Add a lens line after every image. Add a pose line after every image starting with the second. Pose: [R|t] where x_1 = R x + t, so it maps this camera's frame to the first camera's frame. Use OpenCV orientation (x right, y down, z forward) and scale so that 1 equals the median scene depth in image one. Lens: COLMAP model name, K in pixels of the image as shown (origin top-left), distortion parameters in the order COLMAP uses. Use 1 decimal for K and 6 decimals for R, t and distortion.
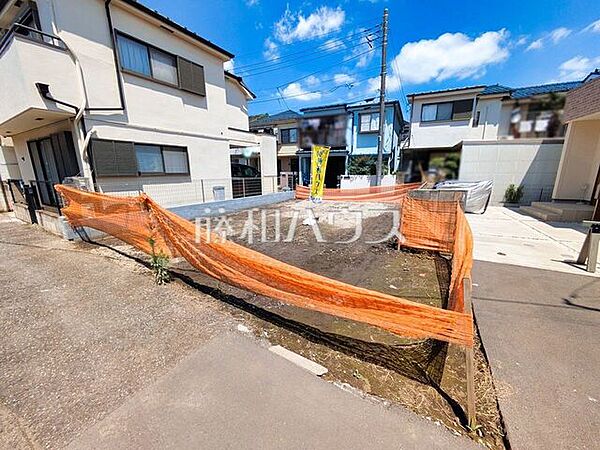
lens RADIAL K [[239.4, 0, 302.9], [0, 239.4, 224.5], [0, 0, 1]] dist [0.001430, 0.000469]
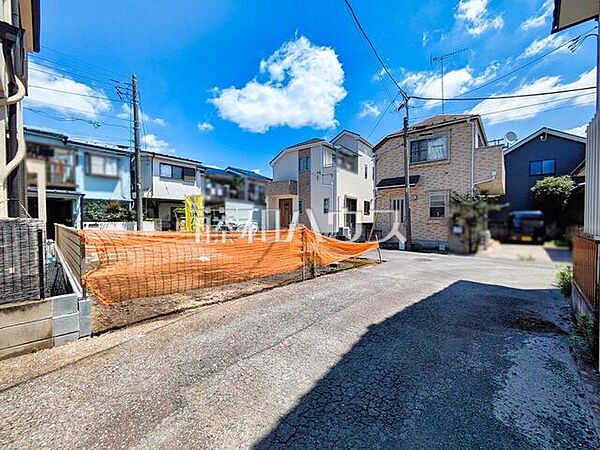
lens RADIAL K [[239.4, 0, 302.1], [0, 239.4, 225.1], [0, 0, 1]] dist [0.001430, 0.000469]
pose [[0.221950, -0.020885, 0.974834, -0.604869], [0.215260, 0.976152, -0.028097, -0.023818], [-0.951000, 0.216079, 0.221152, 0.173976]]
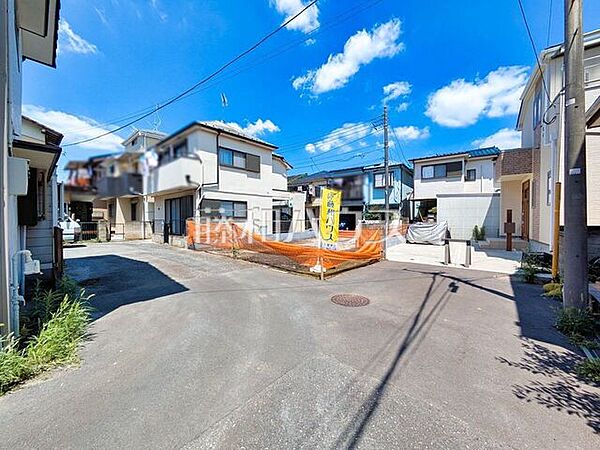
lens RADIAL K [[239.4, 0, 303.2], [0, 239.4, 223.3], [0, 0, 1]] dist [0.001430, 0.000469]
pose [[0.983298, 0.002666, -0.181985, 0.135867], [-0.040173, 0.978410, -0.202731, 0.097325], [0.177515, 0.206655, 0.962176, -0.333800]]
